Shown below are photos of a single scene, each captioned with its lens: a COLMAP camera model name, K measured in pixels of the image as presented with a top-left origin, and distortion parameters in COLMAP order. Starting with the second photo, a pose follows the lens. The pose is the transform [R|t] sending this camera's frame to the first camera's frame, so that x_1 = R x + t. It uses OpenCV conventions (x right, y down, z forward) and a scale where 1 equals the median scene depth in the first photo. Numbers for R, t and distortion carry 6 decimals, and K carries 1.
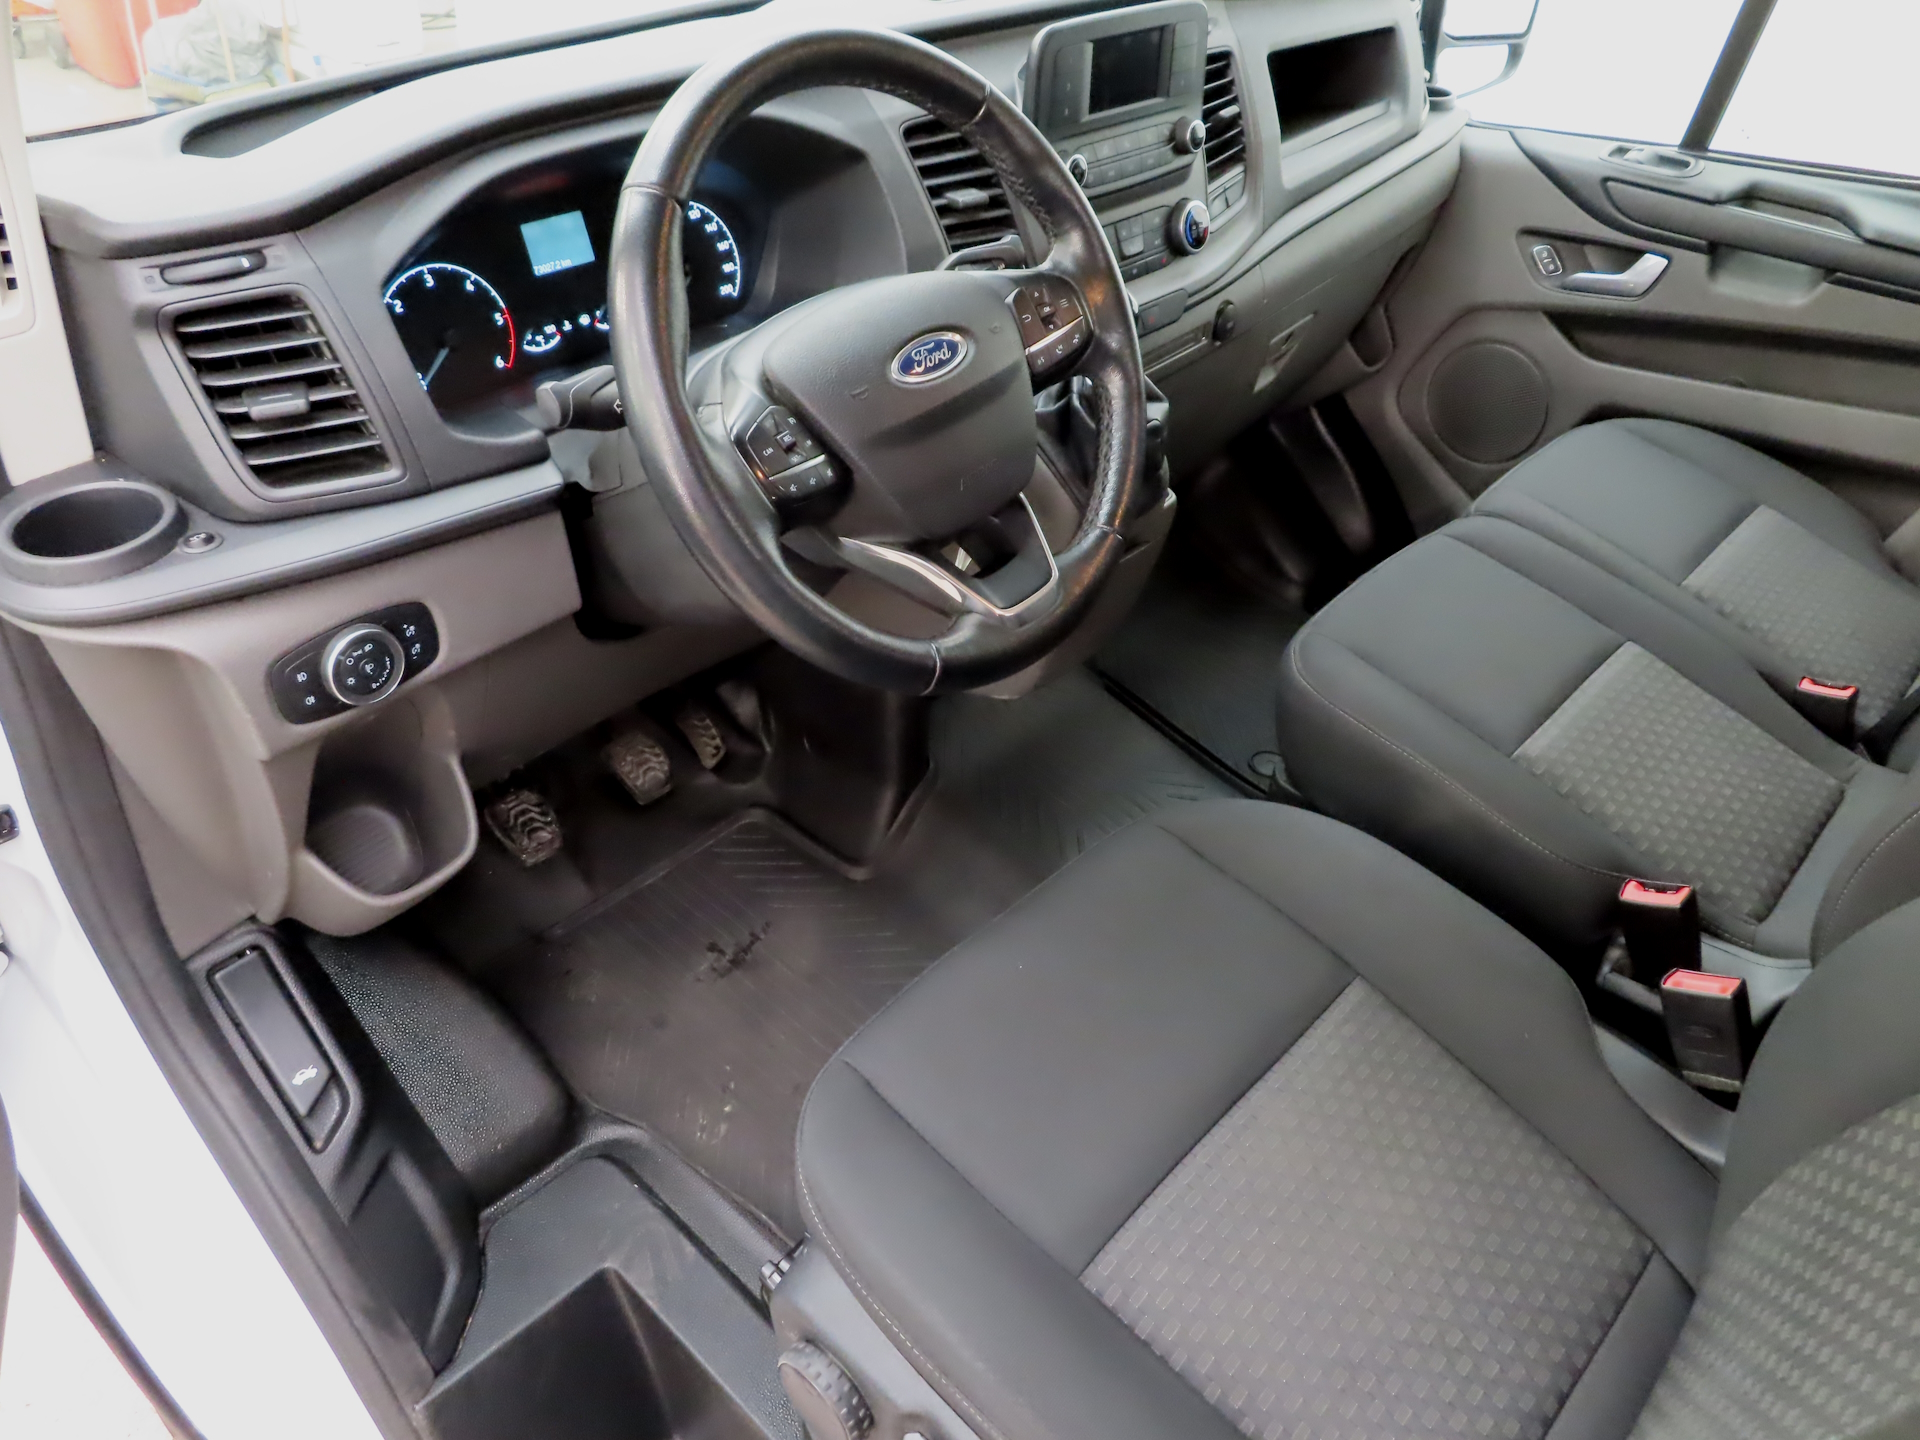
lens RADIAL K [[1393.2, 0, 948.4], [0, 1393.2, 724.3], [0, 0, 1]] dist [-0.003309, -0.002012]
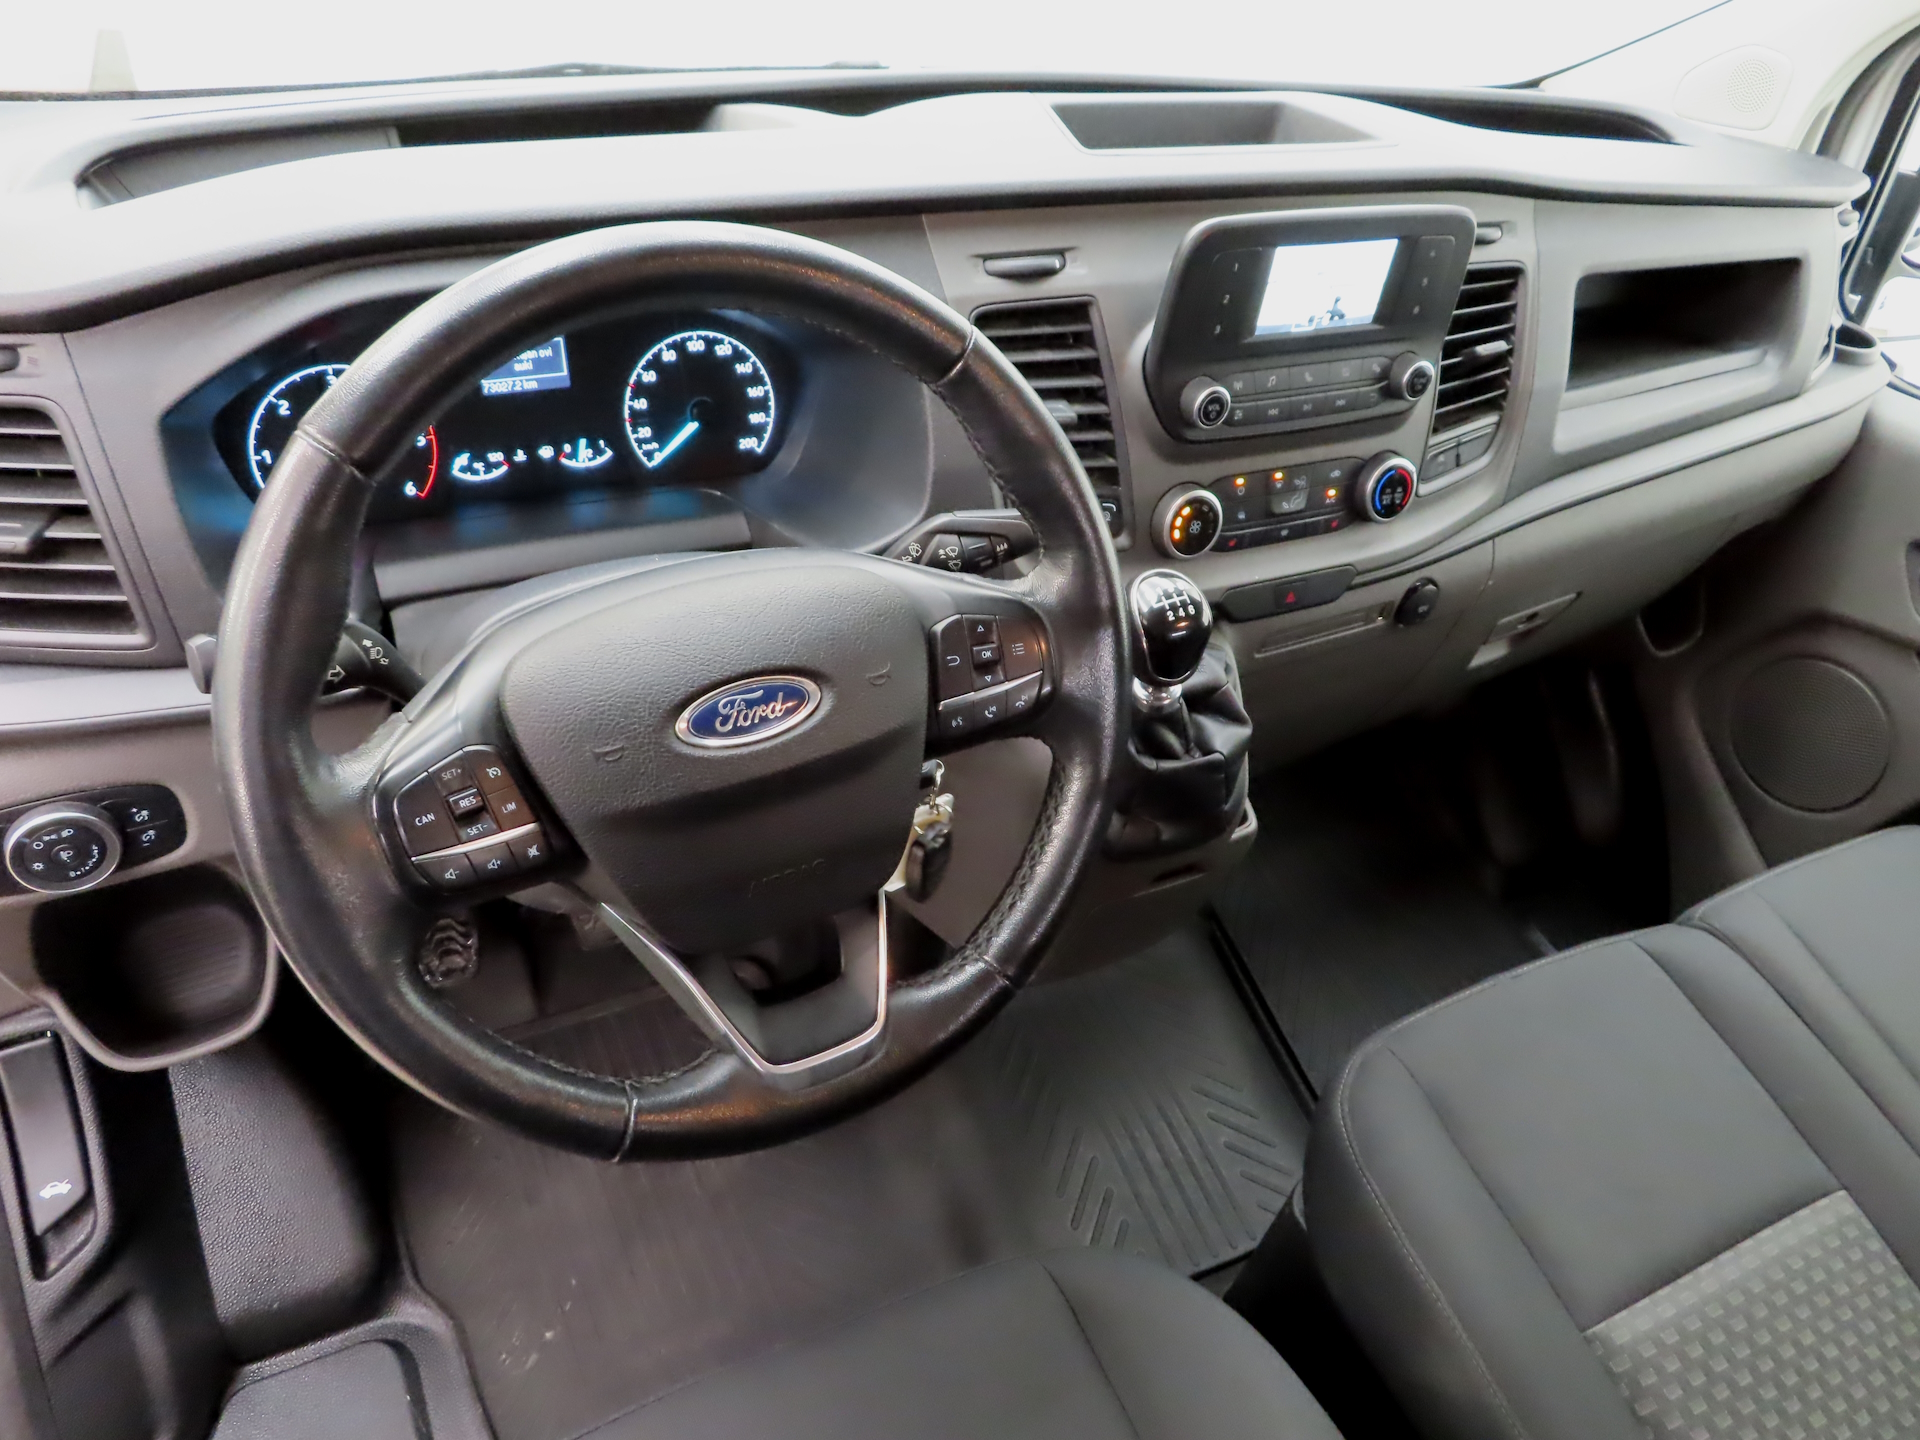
lens RADIAL K [[1393.2, 0, 948.4], [0, 1393.2, 724.3], [0, 0, 1]] dist [-0.003309, -0.002012]
pose [[0.934659, 0.288262, -0.208128, 0.169981], [-0.284284, 0.957464, 0.049447, -0.237409], [0.213528, 0.012952, 0.976851, 0.246258]]
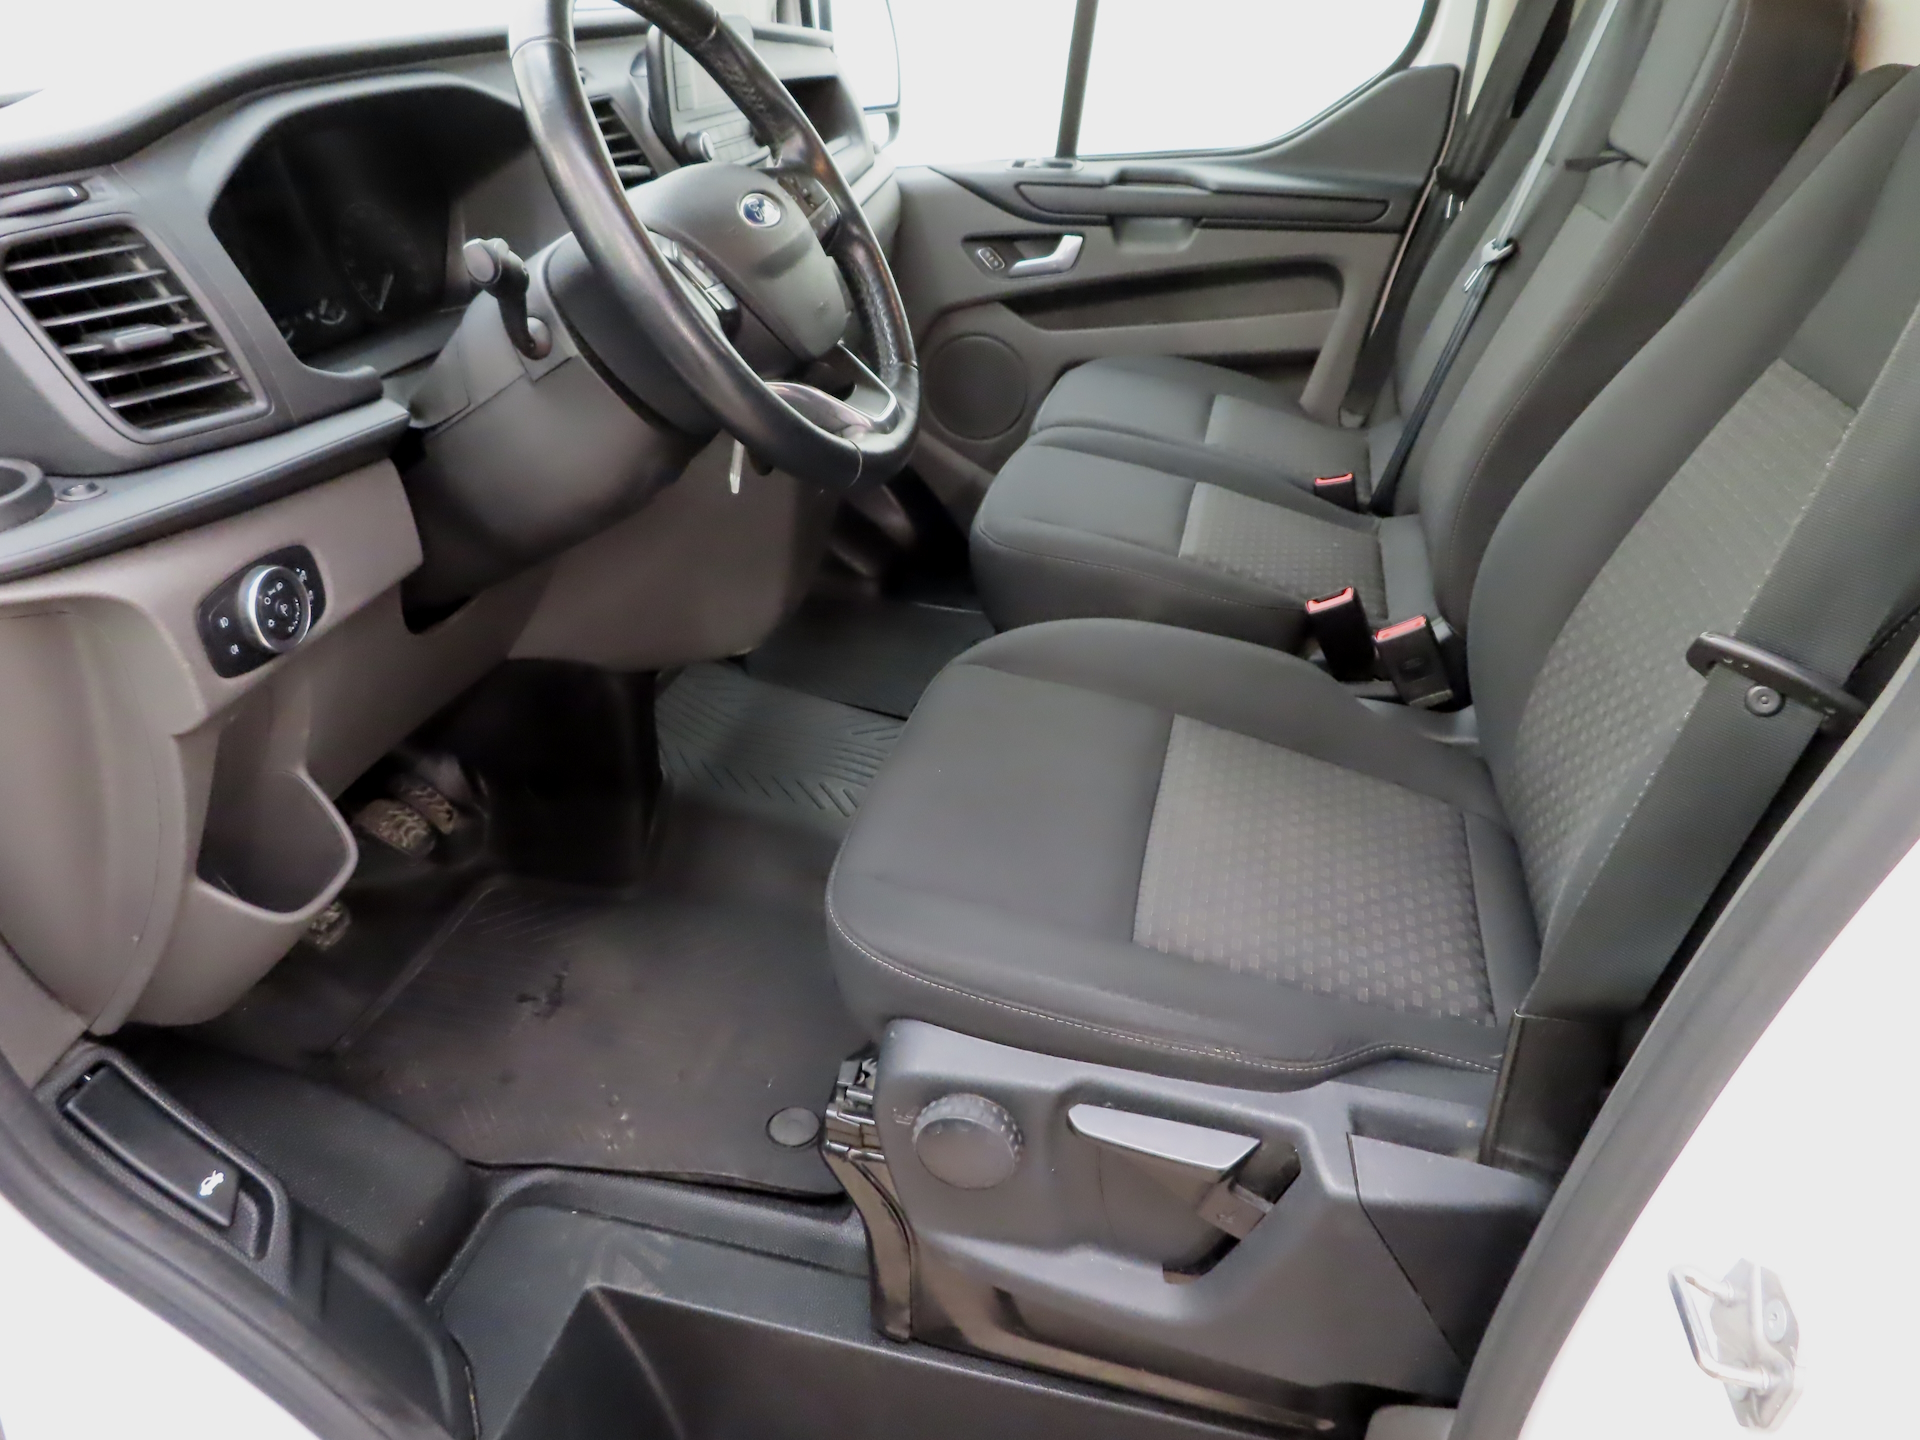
lens RADIAL K [[1393.2, 0, 948.4], [0, 1393.2, 724.3], [0, 0, 1]] dist [-0.003309, -0.002012]
pose [[0.865340, -0.272025, 0.420939, -0.350269], [0.331758, 0.940437, -0.074265, 0.198720], [-0.375664, 0.203914, 0.904044, -0.003501]]
